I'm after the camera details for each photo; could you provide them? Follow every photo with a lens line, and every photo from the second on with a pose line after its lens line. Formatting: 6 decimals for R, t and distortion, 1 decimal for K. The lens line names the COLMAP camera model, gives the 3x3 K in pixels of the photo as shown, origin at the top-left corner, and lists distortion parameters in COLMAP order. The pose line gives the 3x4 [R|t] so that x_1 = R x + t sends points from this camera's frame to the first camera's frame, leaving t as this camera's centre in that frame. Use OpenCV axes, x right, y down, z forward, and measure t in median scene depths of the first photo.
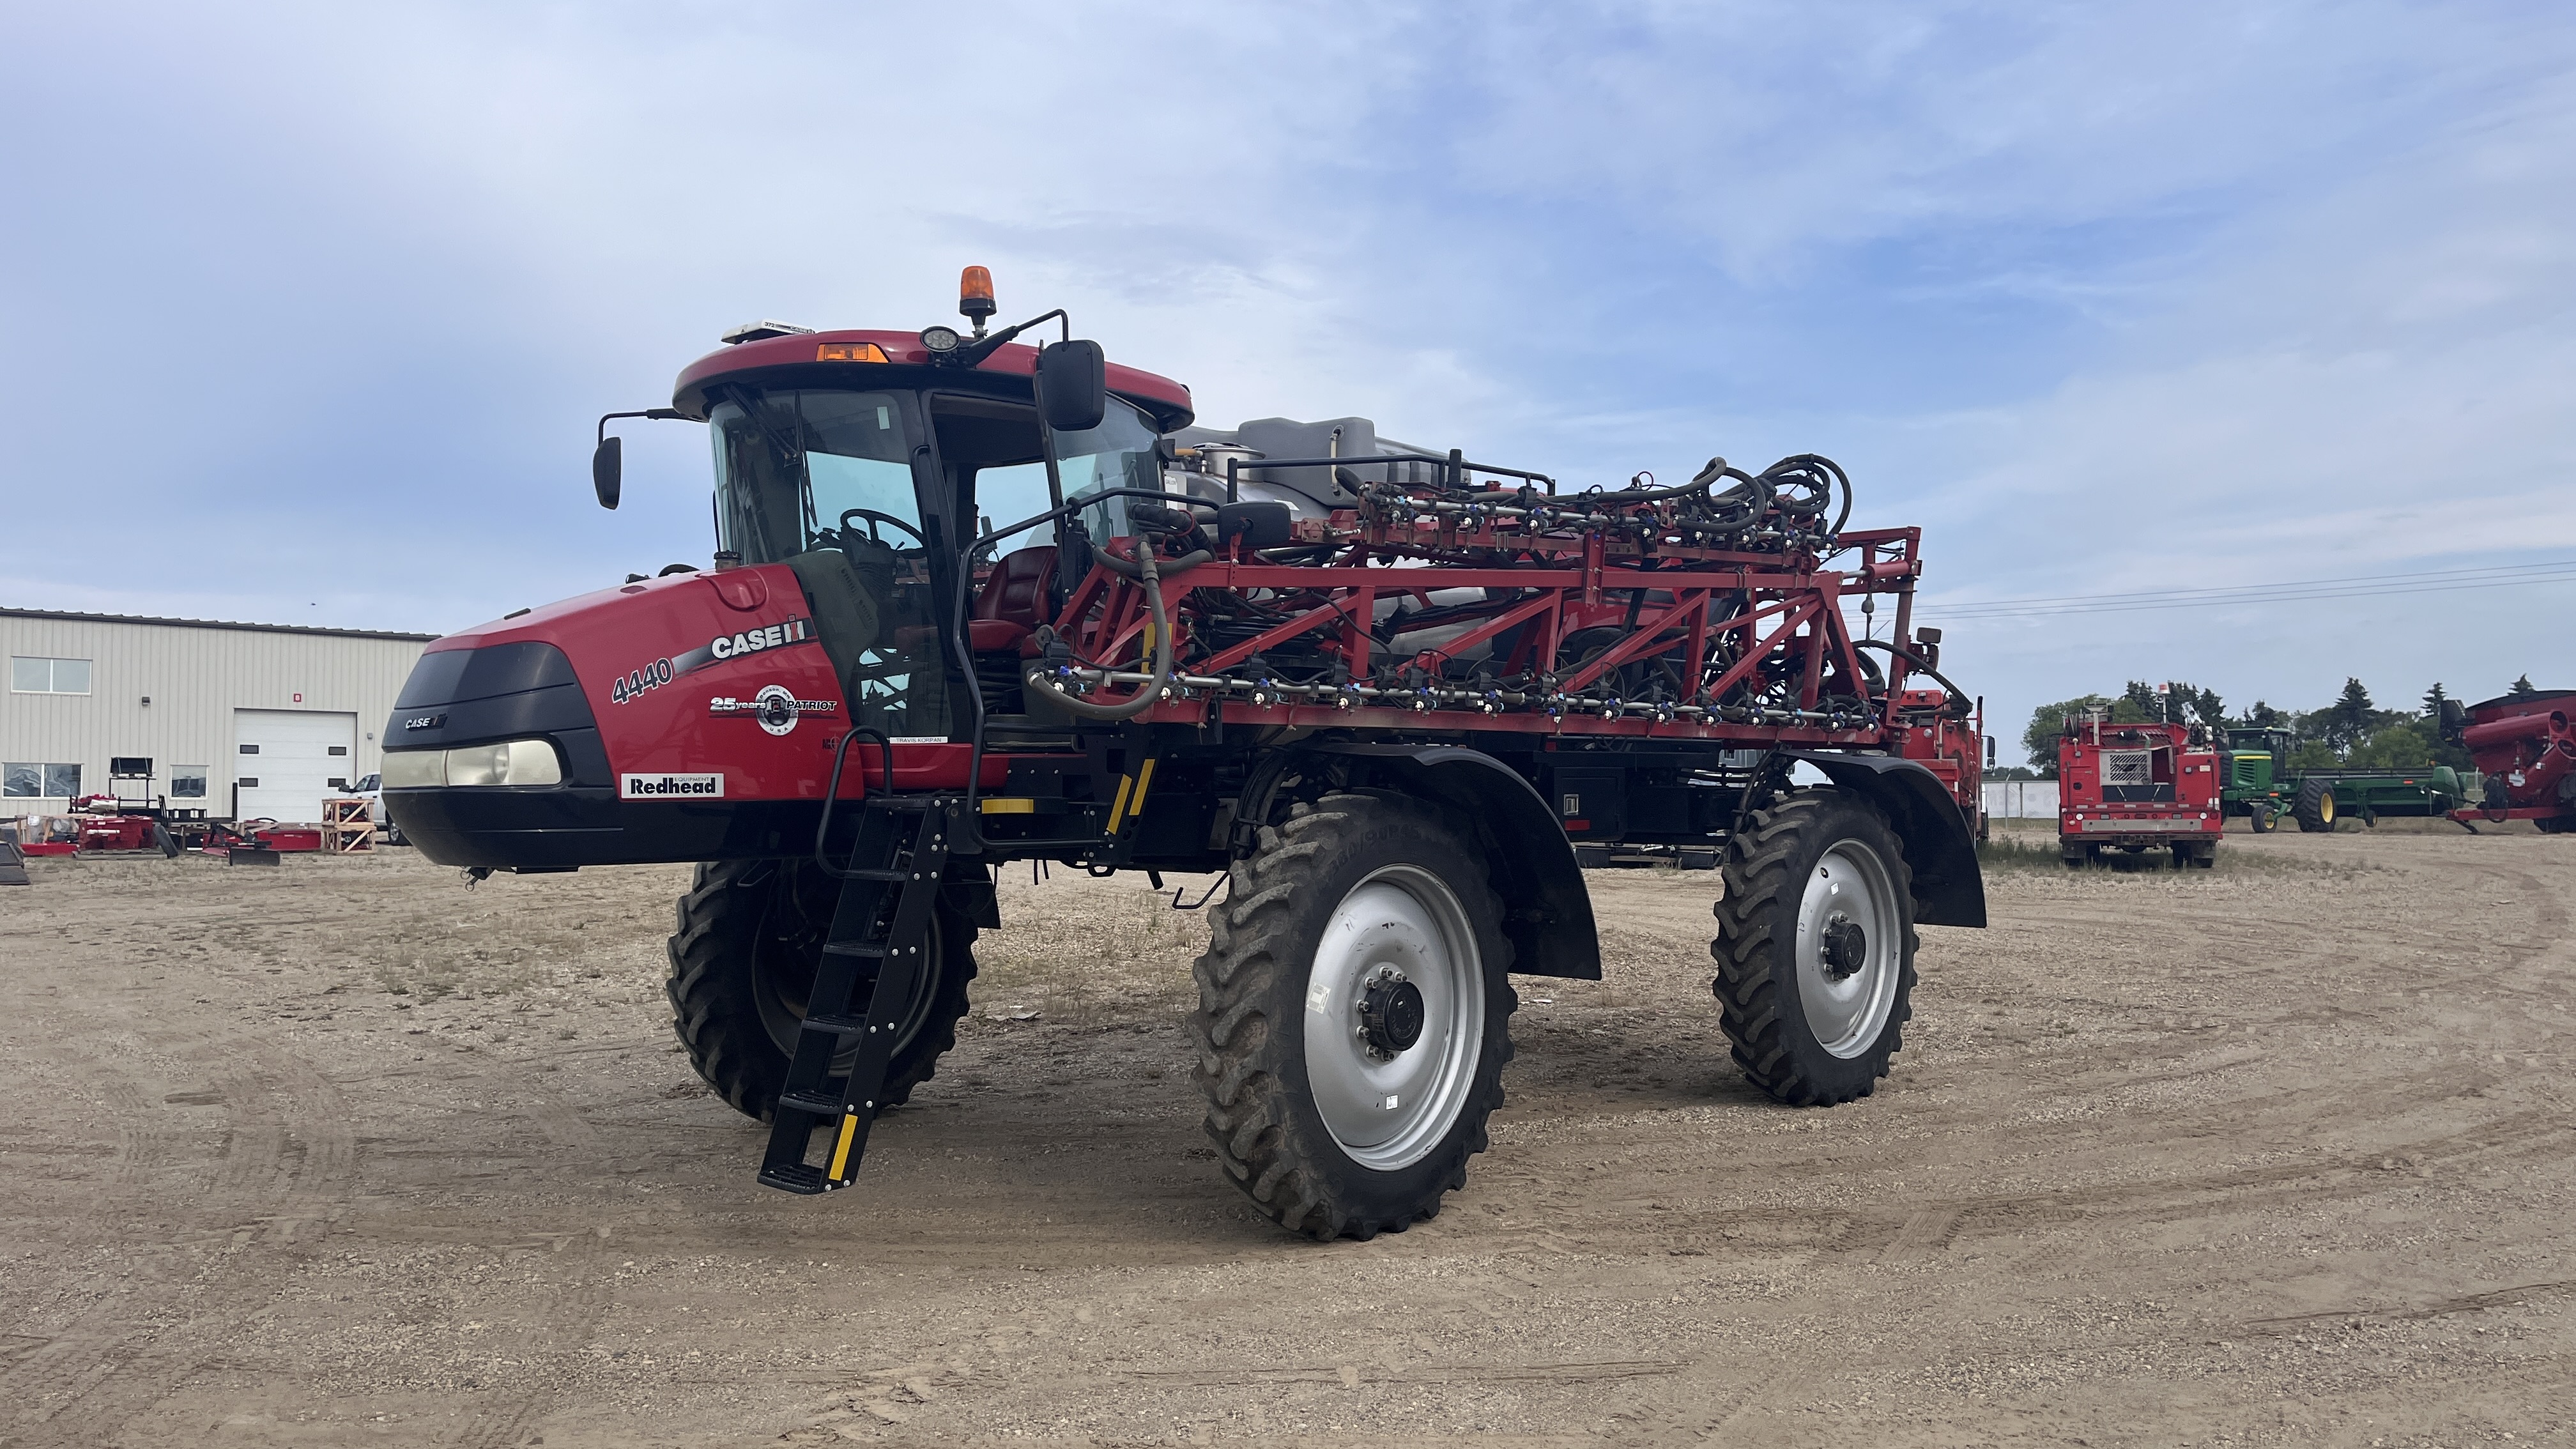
lens RADIAL K [[1922.3, 0, 1288.0], [0, 1922.3, 724.5], [0, 0, 1]] dist [0.047603, -0.059838]
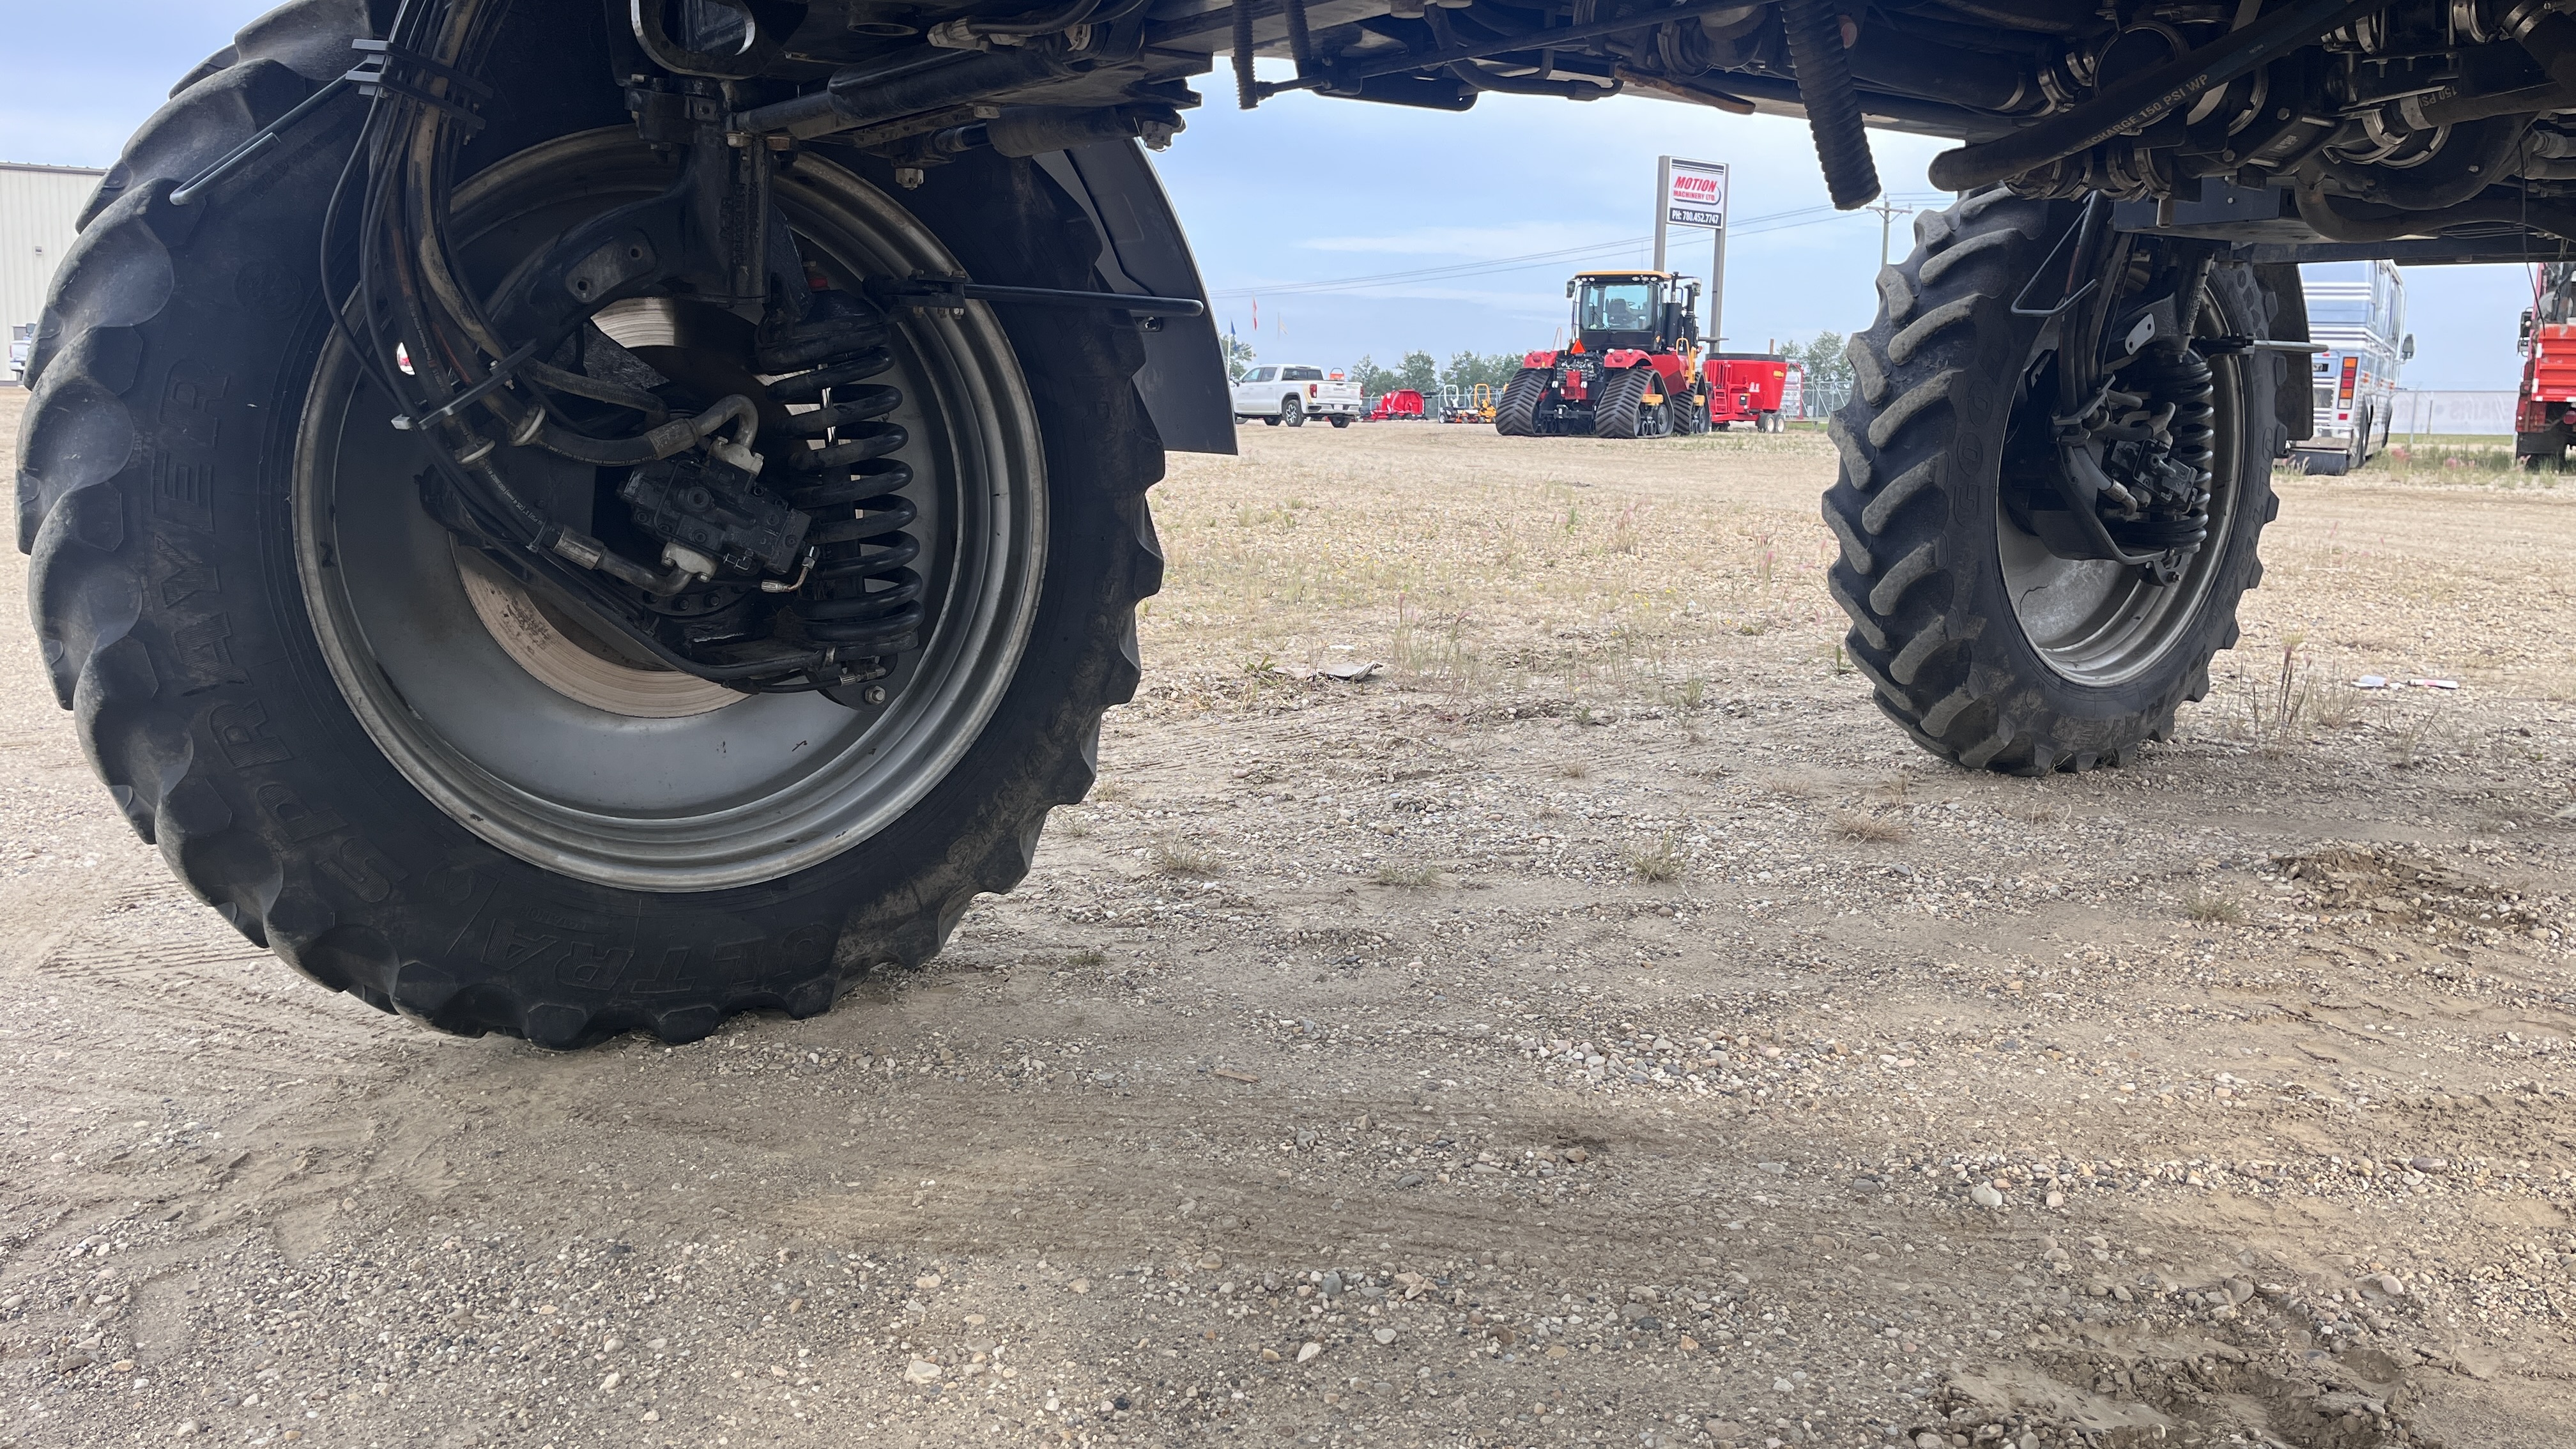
lens RADIAL K [[1922.3, 0, 1288.0], [0, 1922.3, 724.5], [0, 0, 1]] dist [0.047603, -0.059838]
pose [[0.980424, 0.055291, -0.188975, -0.070045], [-0.016825, 0.979778, 0.199380, 0.080645], [0.196178, -0.192298, 0.961528, 0.630043]]
